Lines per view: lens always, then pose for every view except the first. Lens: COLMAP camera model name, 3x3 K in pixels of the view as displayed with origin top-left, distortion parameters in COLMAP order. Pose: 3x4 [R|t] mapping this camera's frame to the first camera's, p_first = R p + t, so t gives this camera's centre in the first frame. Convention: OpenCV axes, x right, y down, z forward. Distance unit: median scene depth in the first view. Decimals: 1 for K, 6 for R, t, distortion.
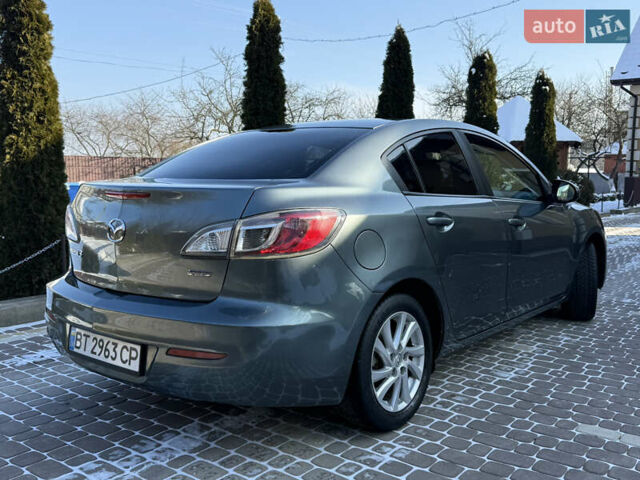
lens RADIAL K [[639.5, 0, 320.0], [0, 639.5, 240.0], [0, 0, 1]] dist [0.111433, -0.006615]
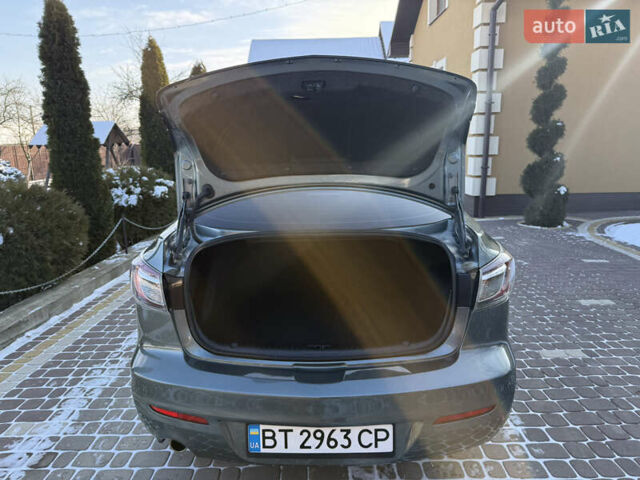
lens RADIAL K [[459.1, 0, 320.0], [0, 459.1, 240.0], [0, 0, 1]] dist [-0.006713, -0.003451]
pose [[0.776902, -0.147318, 0.612144, -0.659701], [0.086475, 0.987994, 0.128020, -0.169610], [-0.623654, -0.046524, 0.780315, 0.531177]]
